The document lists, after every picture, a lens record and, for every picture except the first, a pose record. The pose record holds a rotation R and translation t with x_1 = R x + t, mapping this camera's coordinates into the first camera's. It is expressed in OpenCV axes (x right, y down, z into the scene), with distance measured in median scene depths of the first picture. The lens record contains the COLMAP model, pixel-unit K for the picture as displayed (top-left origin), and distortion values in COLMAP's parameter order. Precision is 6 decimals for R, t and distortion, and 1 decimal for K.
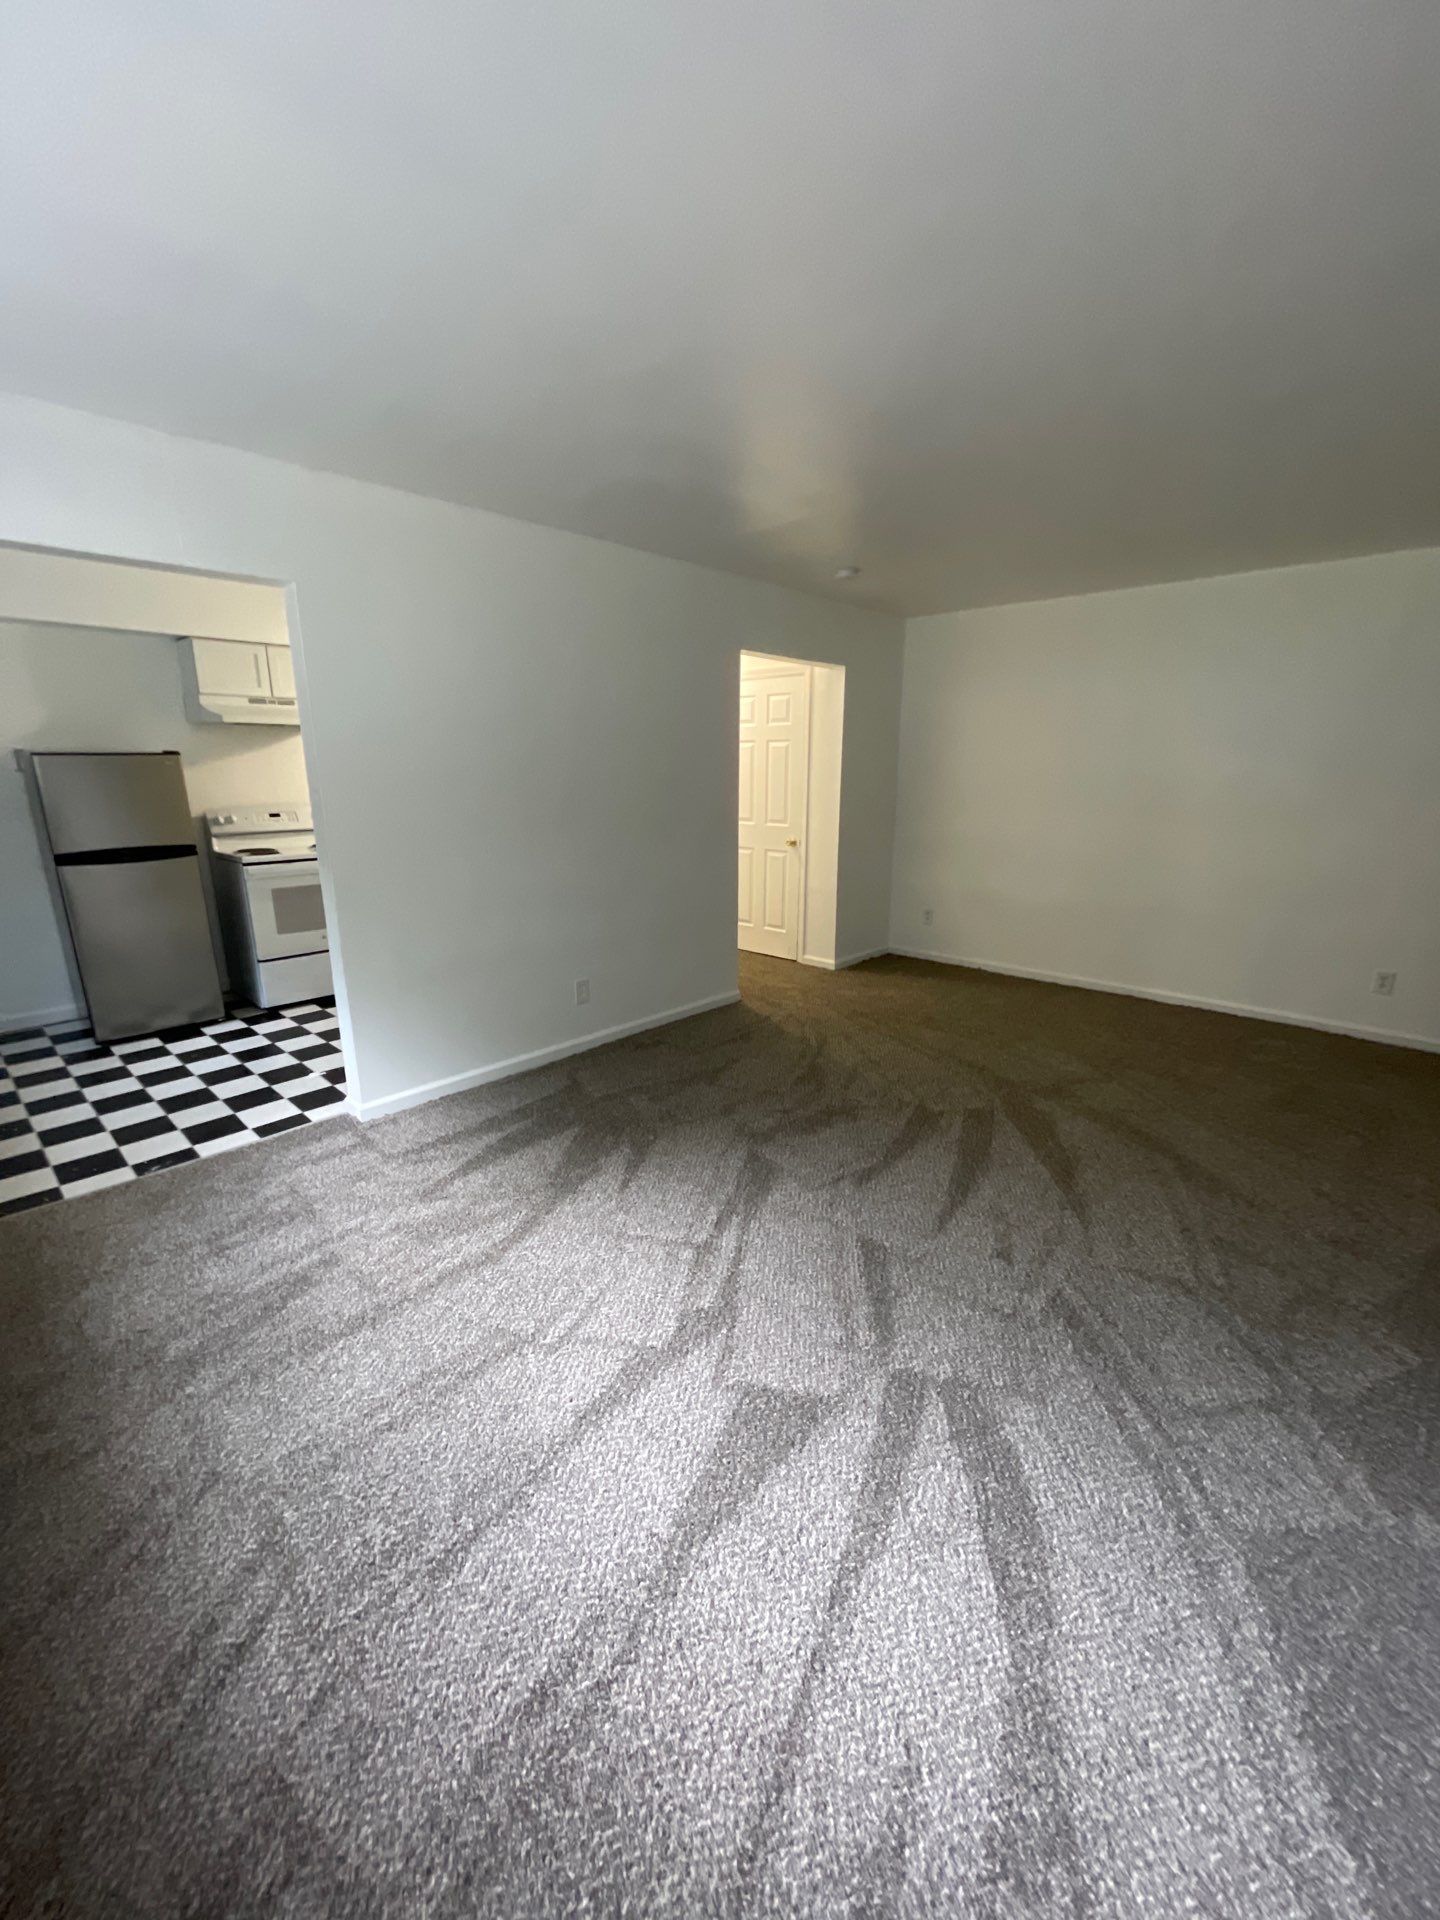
lens RADIAL K [[761.7, 0, 719.6], [0, 761.7, 966.5], [0, 0, 1]] dist [-0.009155, 0.000358]
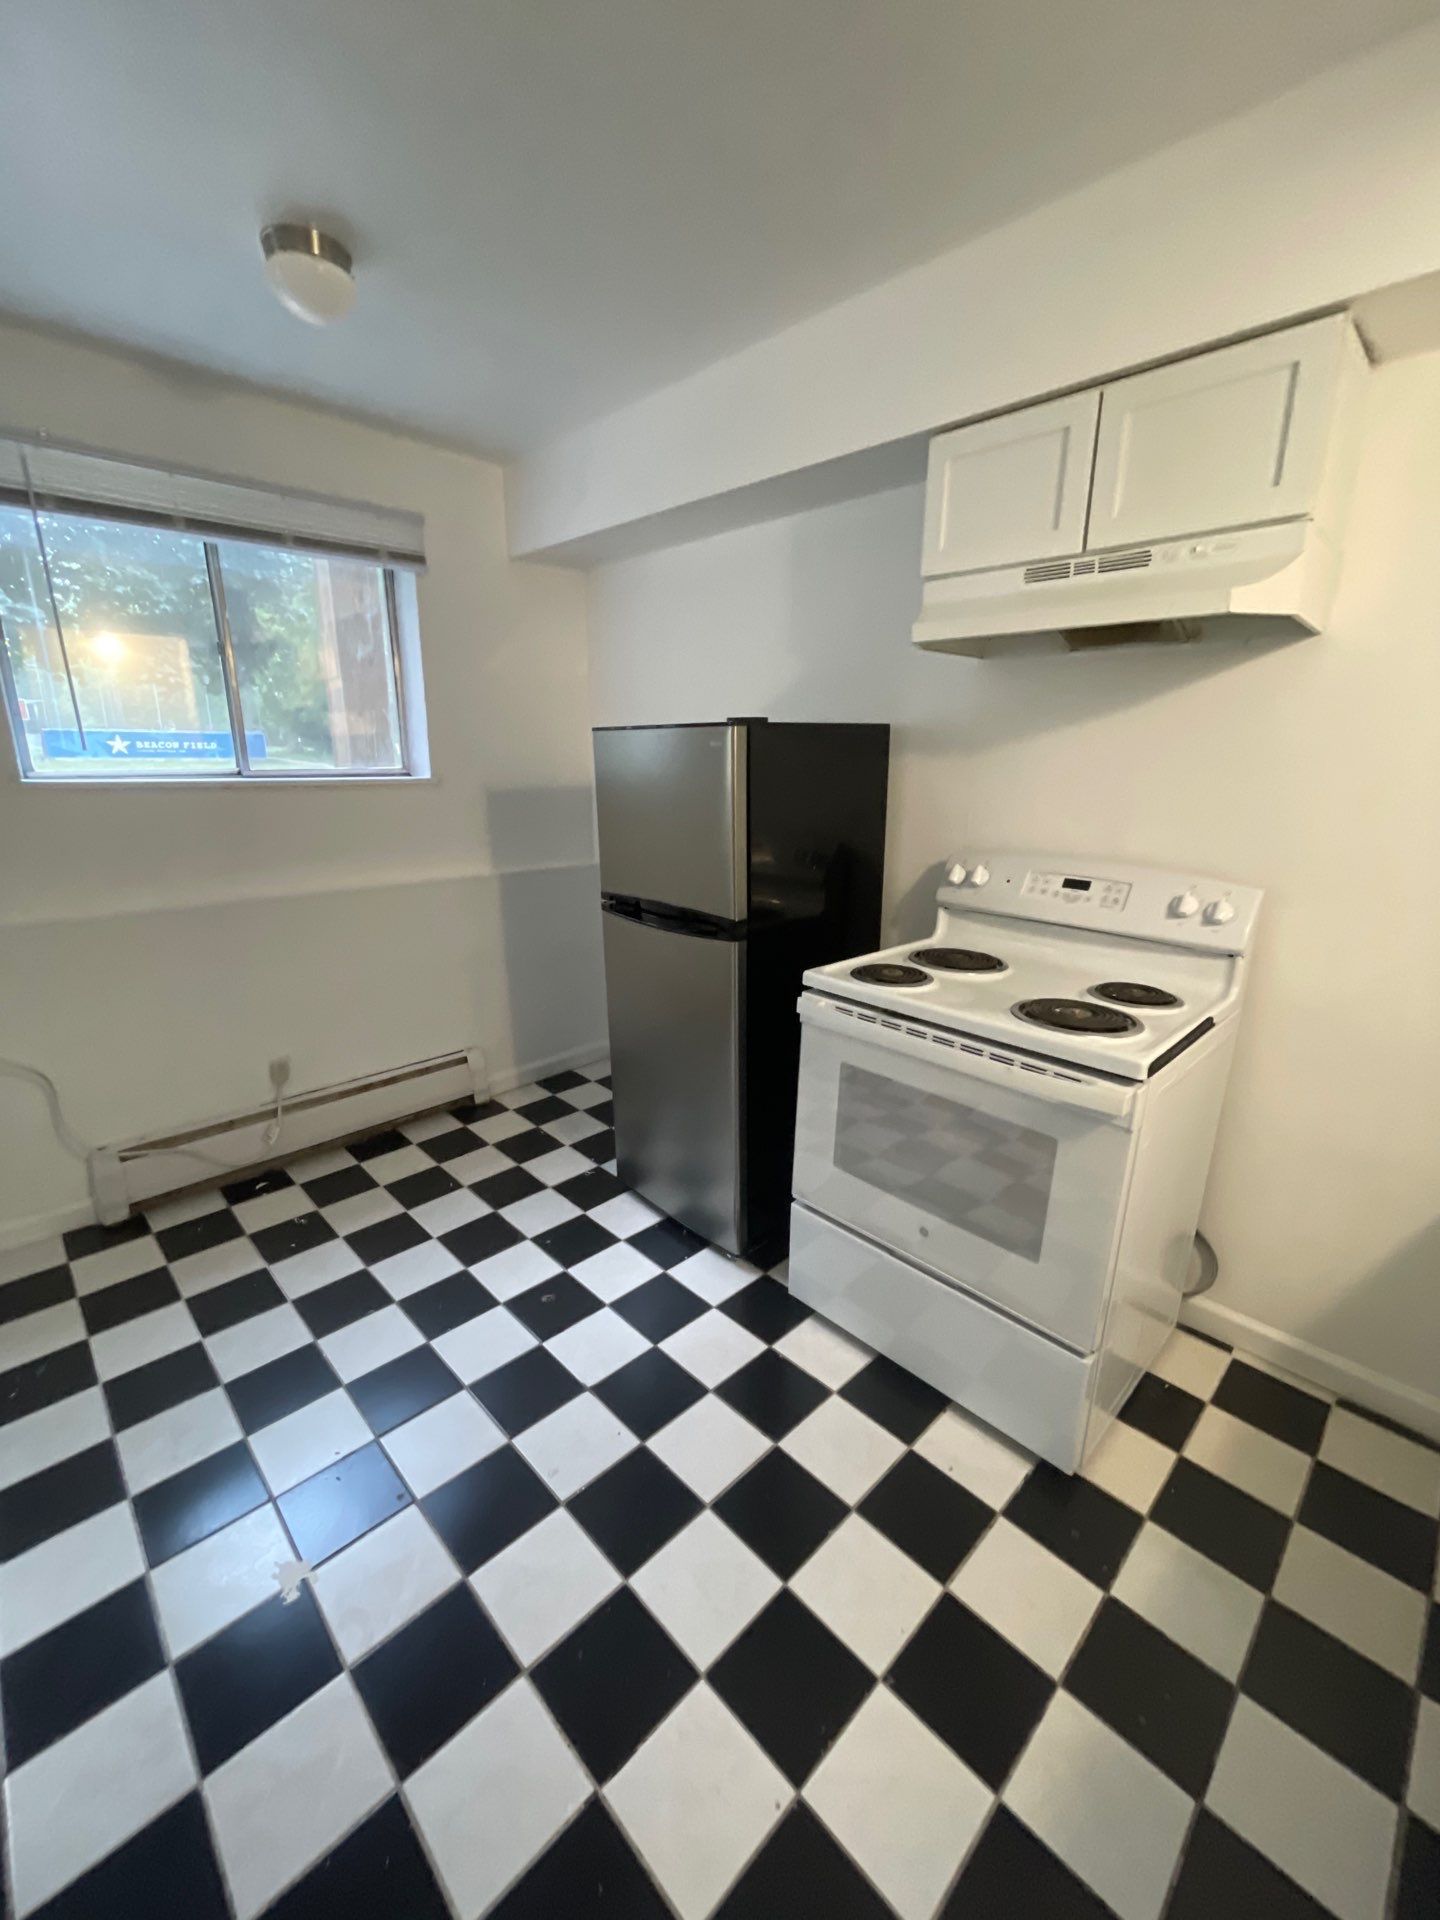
lens RADIAL K [[761.7, 0, 707.1], [0, 761.7, 959.6], [0, 0, 1]] dist [-0.009155, 0.000358]
pose [[-0.045270, 0.254496, -0.966014, -0.216288], [-0.266444, 0.928899, 0.257204, -0.234555], [0.962787, 0.269032, 0.025757, 0.903318]]
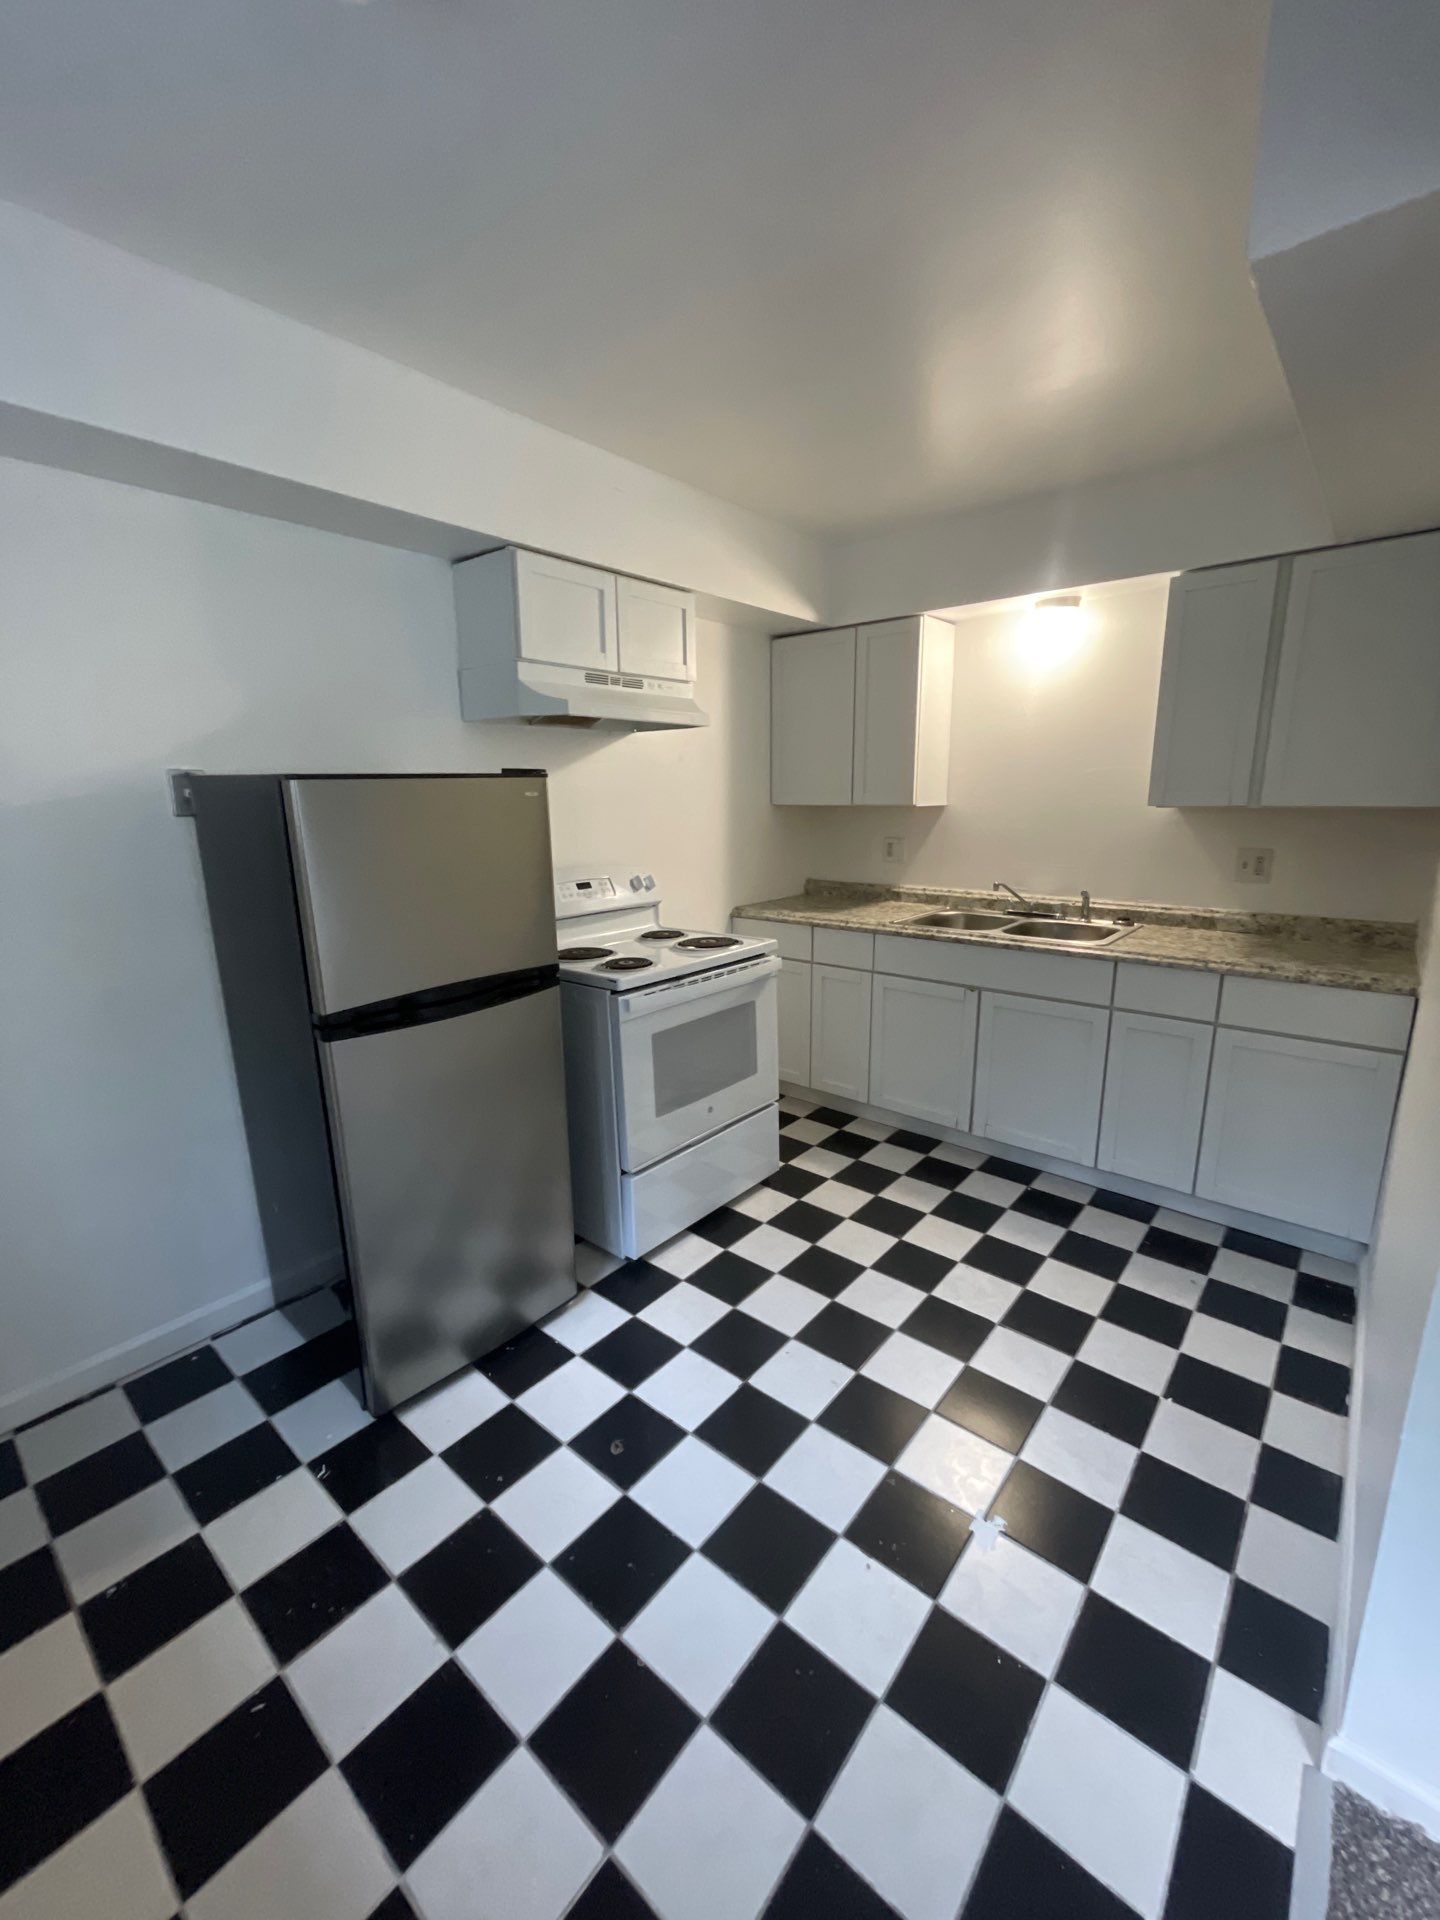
lens RADIAL K [[761.7, 0, 716.4], [0, 761.7, 960.7], [0, 0, 1]] dist [-0.009155, 0.000358]
pose [[0.998924, -0.035709, 0.029583, -0.558926], [0.036832, 0.998587, -0.038310, -0.129647], [-0.028174, 0.039359, 0.998828, 0.478687]]
